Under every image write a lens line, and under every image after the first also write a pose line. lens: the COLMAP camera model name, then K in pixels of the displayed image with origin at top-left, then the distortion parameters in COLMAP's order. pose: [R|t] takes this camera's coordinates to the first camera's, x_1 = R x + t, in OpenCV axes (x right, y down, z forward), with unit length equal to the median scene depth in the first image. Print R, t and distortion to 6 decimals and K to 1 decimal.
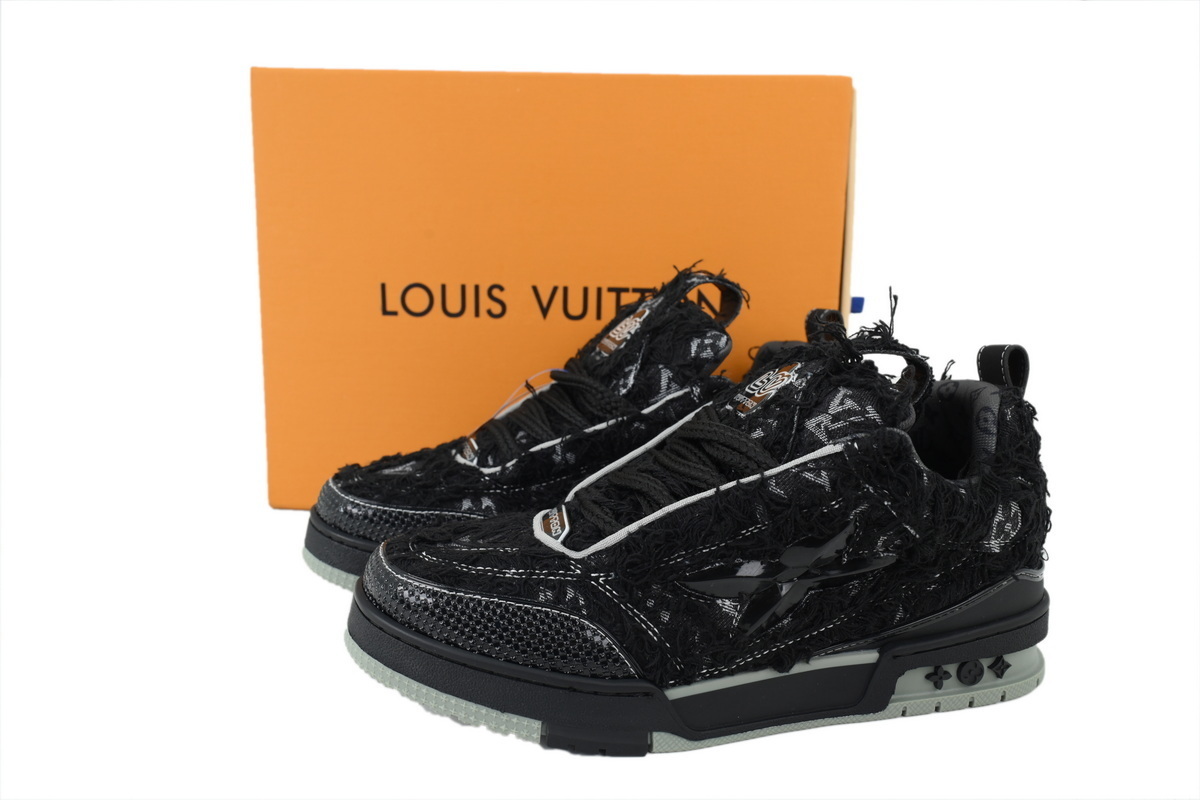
lens RADIAL K [[1045.2, 0, 600.0], [0, 1045.2, 400.0], [0, 0, 1]] dist [-0.000494, -0.005506]
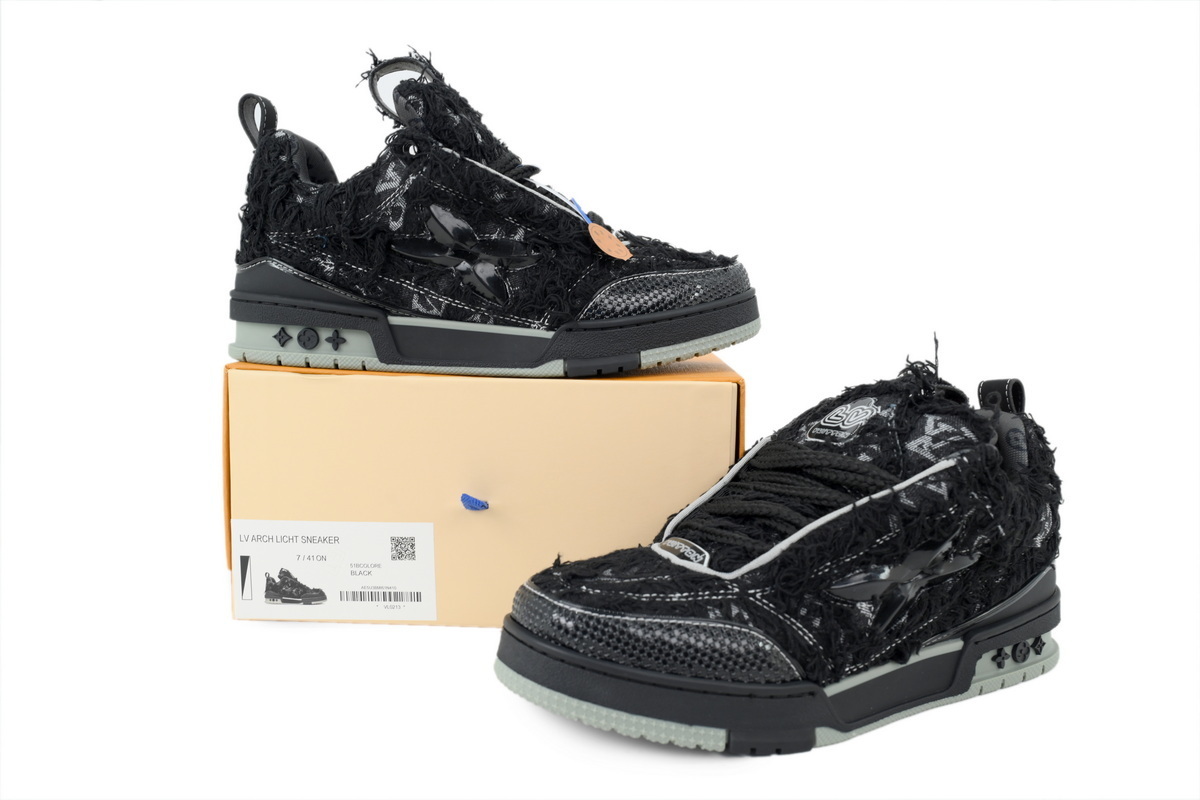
lens RADIAL K [[1045.2, 0, 600.0], [0, 1045.2, 400.0], [0, 0, 1]] dist [-0.000494, -0.005506]
pose [[0.958259, -0.033675, 0.283912, -0.469813], [0.056021, 0.995905, -0.070956, 0.035487], [-0.280360, 0.083899, 0.956221, -0.029045]]
